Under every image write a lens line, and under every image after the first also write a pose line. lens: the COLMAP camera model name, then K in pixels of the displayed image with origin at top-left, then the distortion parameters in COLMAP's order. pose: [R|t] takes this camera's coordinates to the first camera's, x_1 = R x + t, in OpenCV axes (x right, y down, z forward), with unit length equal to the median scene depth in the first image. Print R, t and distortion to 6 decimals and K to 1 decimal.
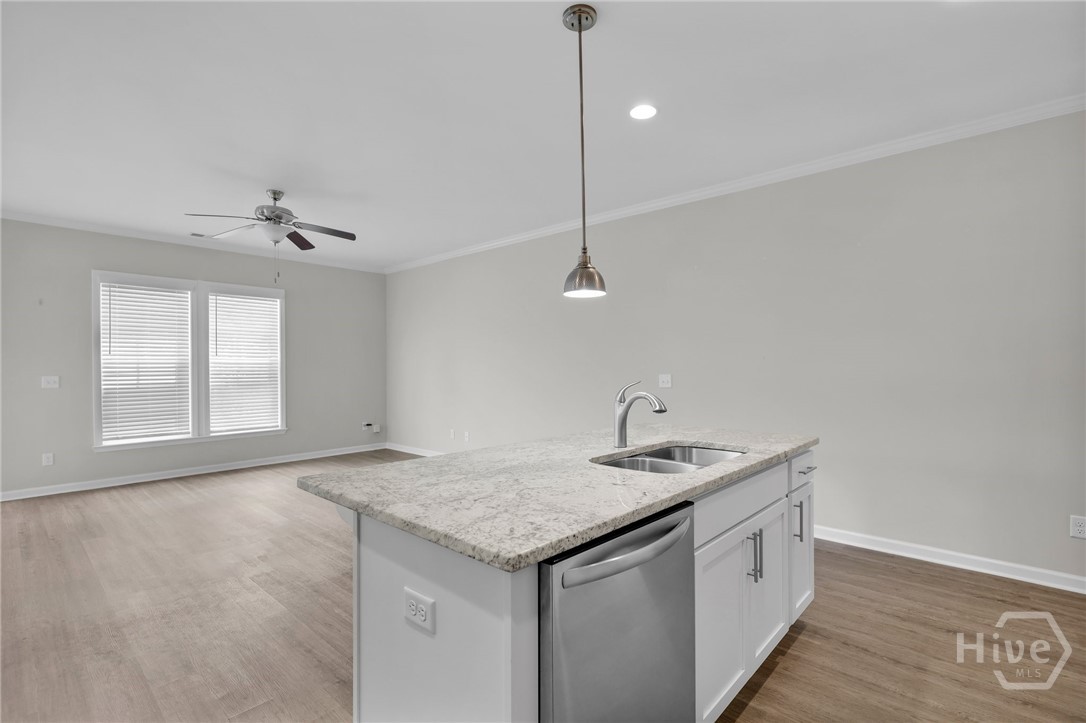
lens RADIAL K [[499.2, 0, 547.1], [0, 499.2, 362.6], [0, 0, 1]] dist [0.000161, 0.000382]
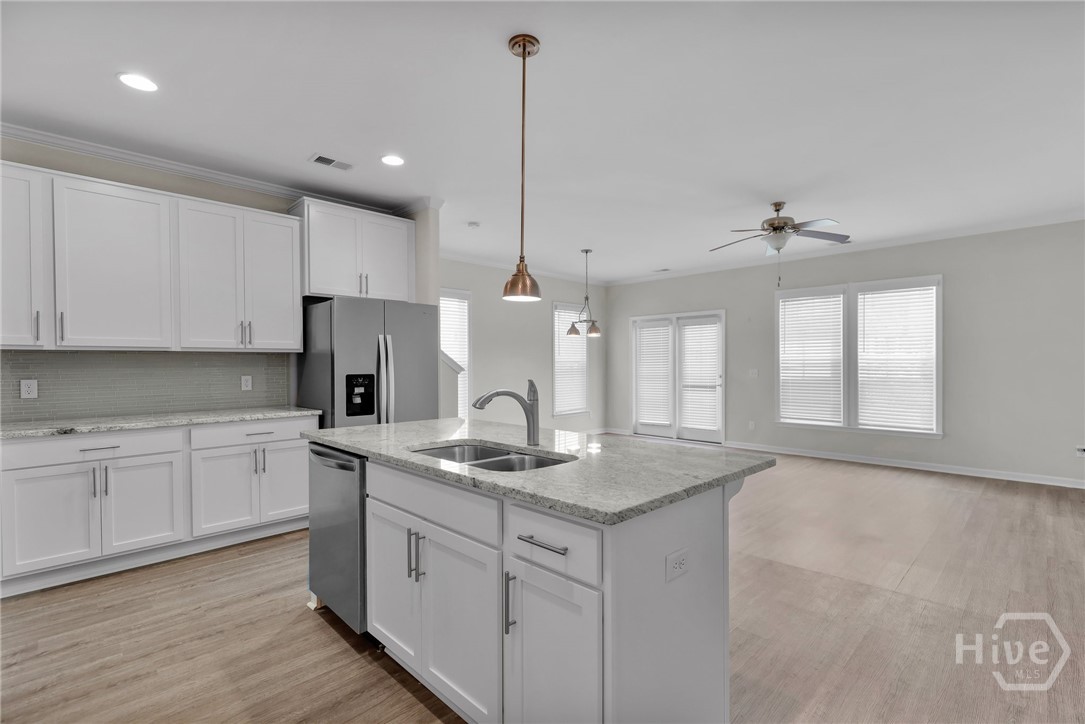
lens RADIAL K [[502.1, 0, 550.8], [0, 502.1, 370.3], [0, 0, 1]] dist [0.002876, 0.000434]
pose [[-0.040245, 0.016277, -0.999057, 0.478202], [0.010289, 0.999821, 0.015875, 0.000860], [0.999137, -0.009641, -0.040405, 0.445137]]
